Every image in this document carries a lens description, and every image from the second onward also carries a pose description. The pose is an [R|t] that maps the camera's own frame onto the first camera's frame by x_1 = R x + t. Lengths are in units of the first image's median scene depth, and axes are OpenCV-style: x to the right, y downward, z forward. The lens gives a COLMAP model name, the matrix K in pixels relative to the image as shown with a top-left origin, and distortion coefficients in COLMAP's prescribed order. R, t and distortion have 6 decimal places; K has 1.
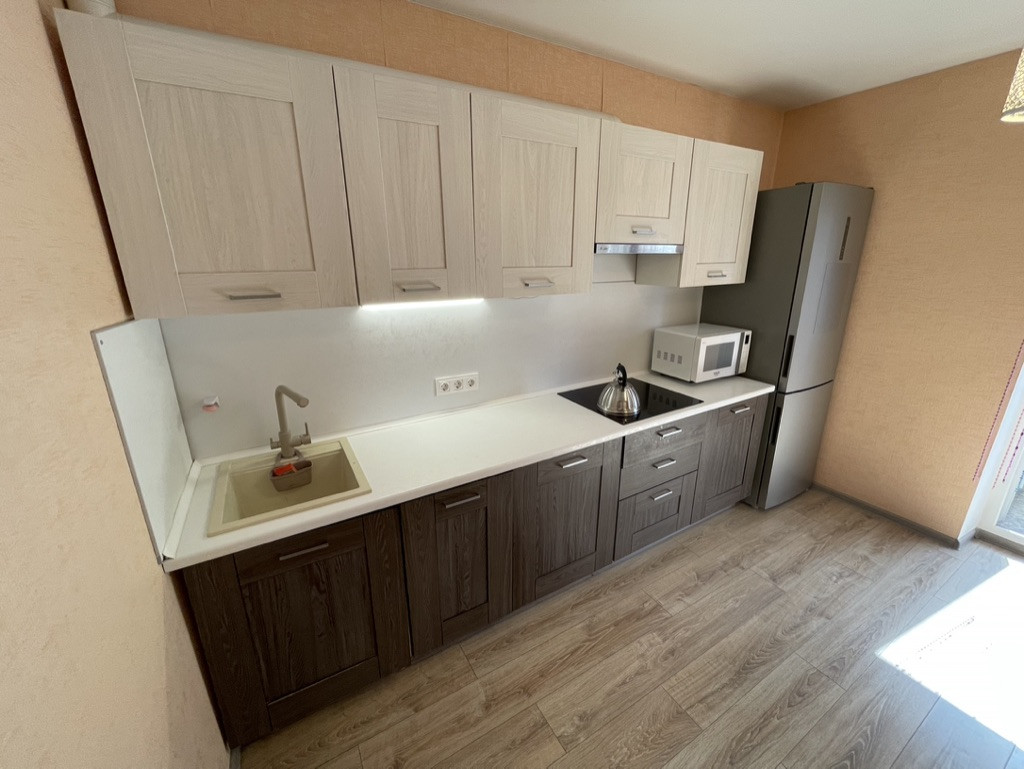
lens RADIAL K [[413.6, 0, 514.0], [0, 413.6, 381.2], [0, 0, 1]] dist [-0.003184, 0.001471]
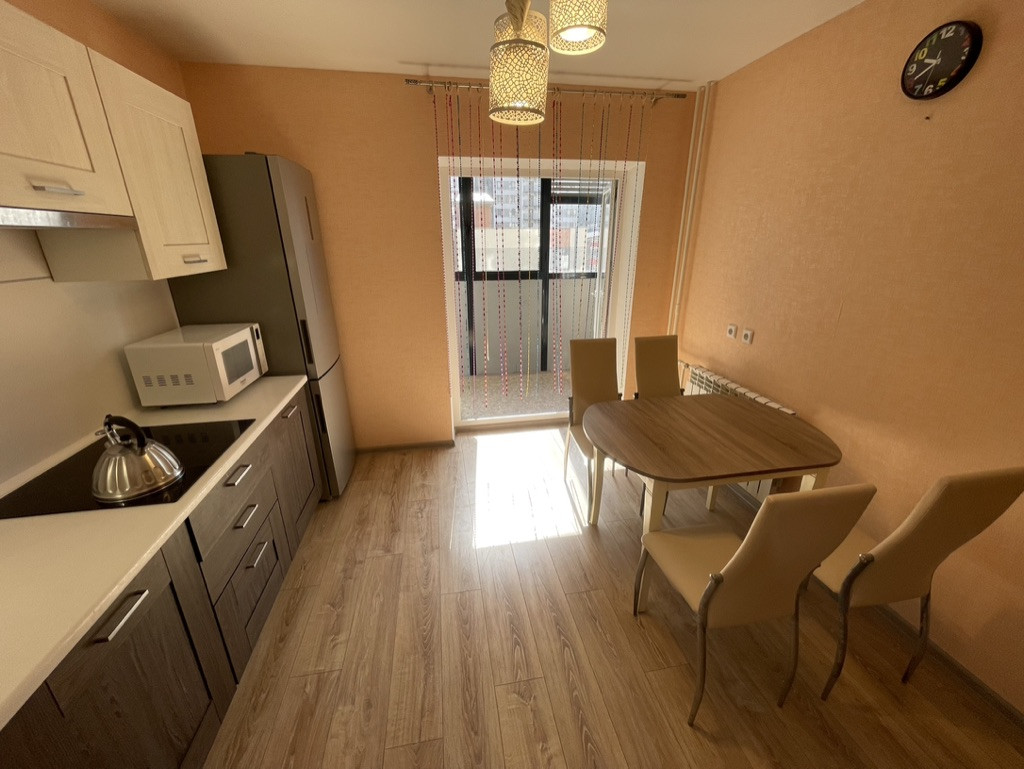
lens RADIAL K [[413.6, 0, 509.5], [0, 413.6, 381.3], [0, 0, 1]] dist [-0.003184, 0.001471]
pose [[0.349322, -0.304915, 0.886003, -0.053454], [0.278512, 0.936623, 0.212527, -0.052834], [-0.894654, 0.172522, 0.412106, 0.224087]]
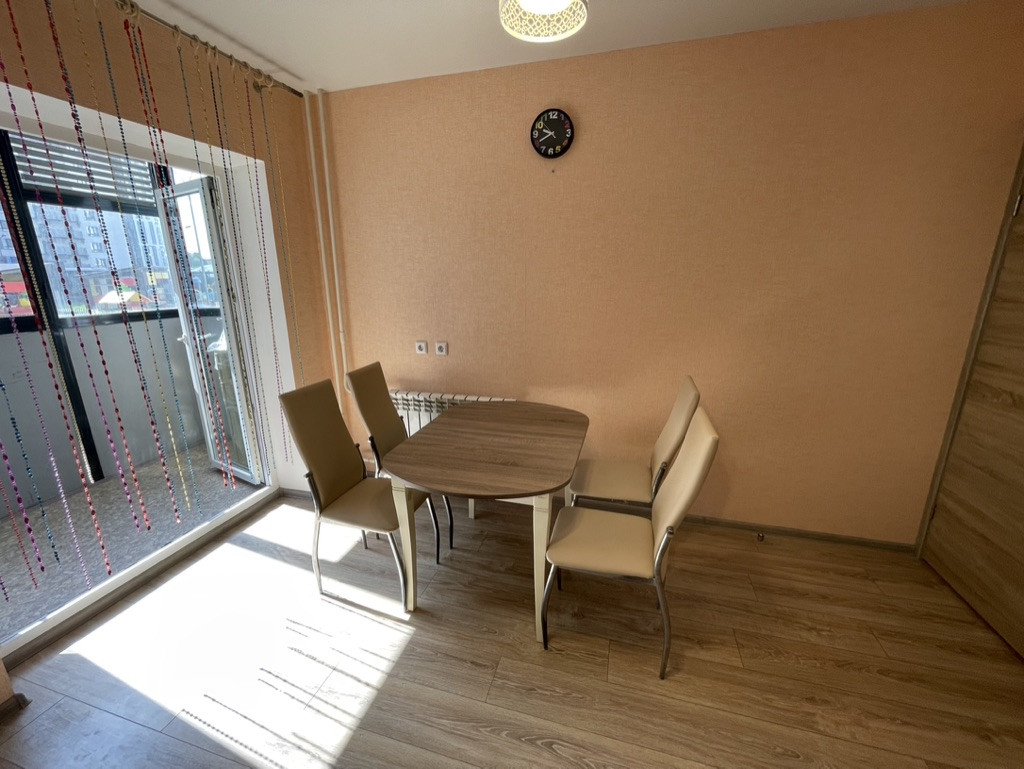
lens RADIAL K [[413.6, 0, 509.0], [0, 413.6, 383.2], [0, 0, 1]] dist [-0.003184, 0.001471]
pose [[-0.690761, -0.173827, 0.701879, 0.231763], [0.222580, 0.872427, 0.435120, -0.136868], [-0.687973, 0.456788, -0.563948, 0.682840]]
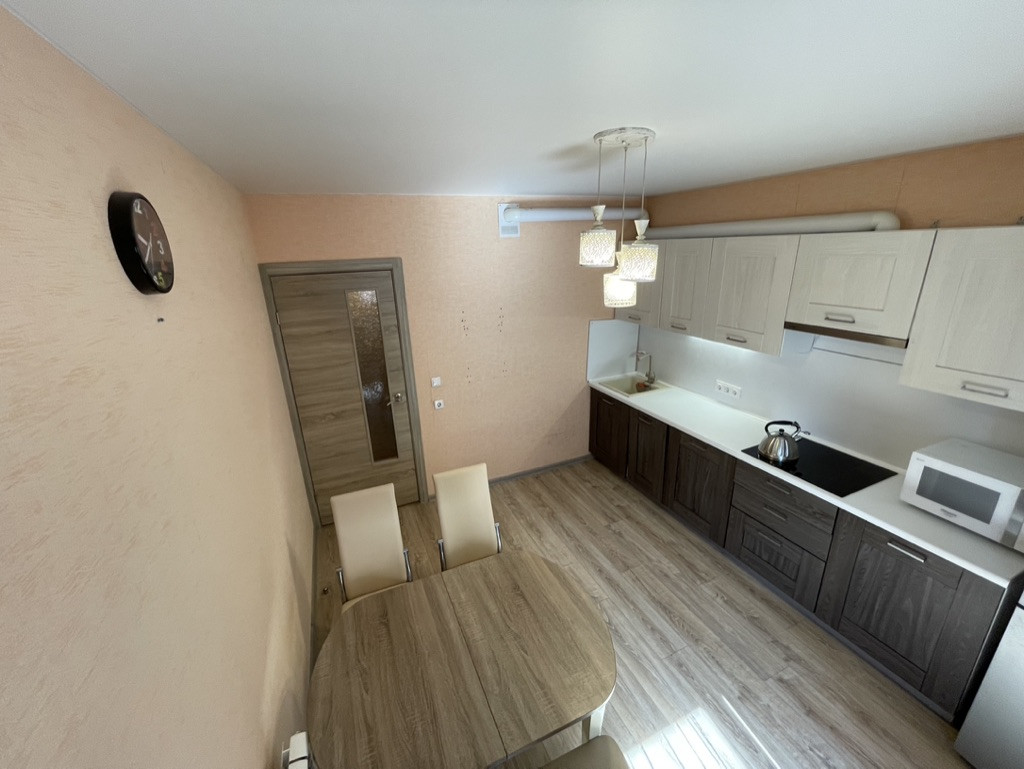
lens RADIAL K [[413.6, 0, 512.0], [0, 413.6, 379.0], [0, 0, 1]] dist [-0.003184, 0.001471]
pose [[-0.114720, 0.308643, -0.944234, 1.390121], [-0.259289, 0.908258, 0.328386, -0.322784], [0.958962, 0.282502, -0.024168, 0.205903]]
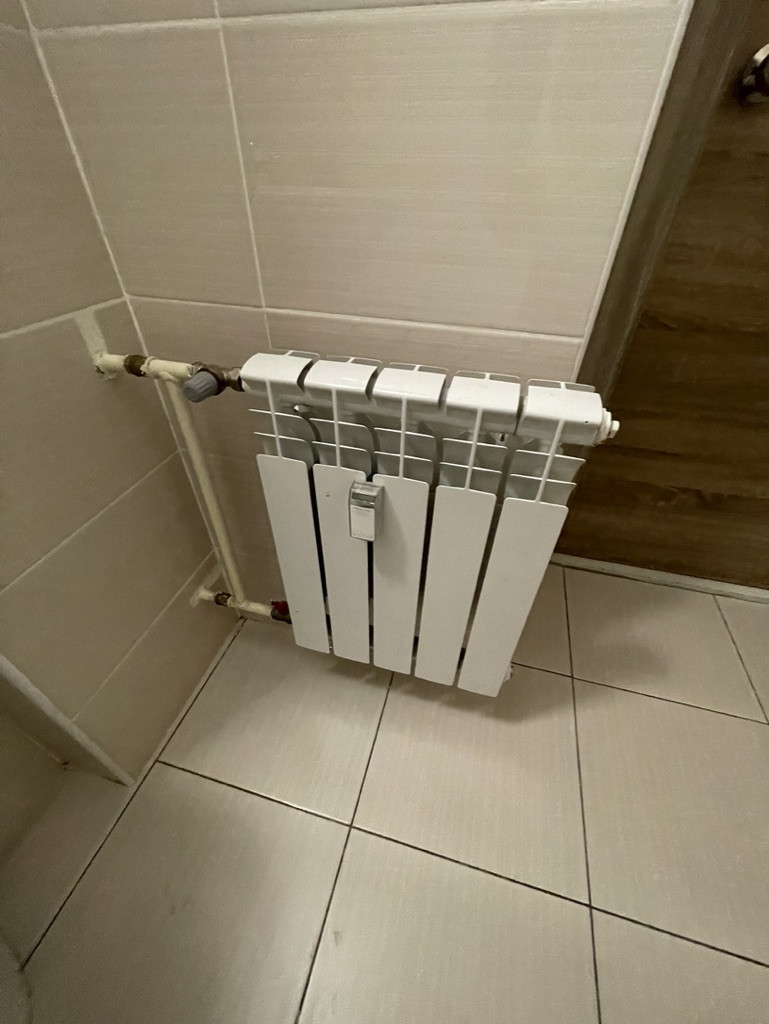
lens RADIAL K [[413.6, 0, 383.3], [0, 413.6, 511.6], [0, 0, 1]] dist [-0.003184, 0.001471]
pose [[-0.710267, 0.446965, -0.543822, 0.656114], [-0.208465, 0.604338, 0.768972, 0.151193], [0.672356, 0.659543, -0.336065, -0.476950]]
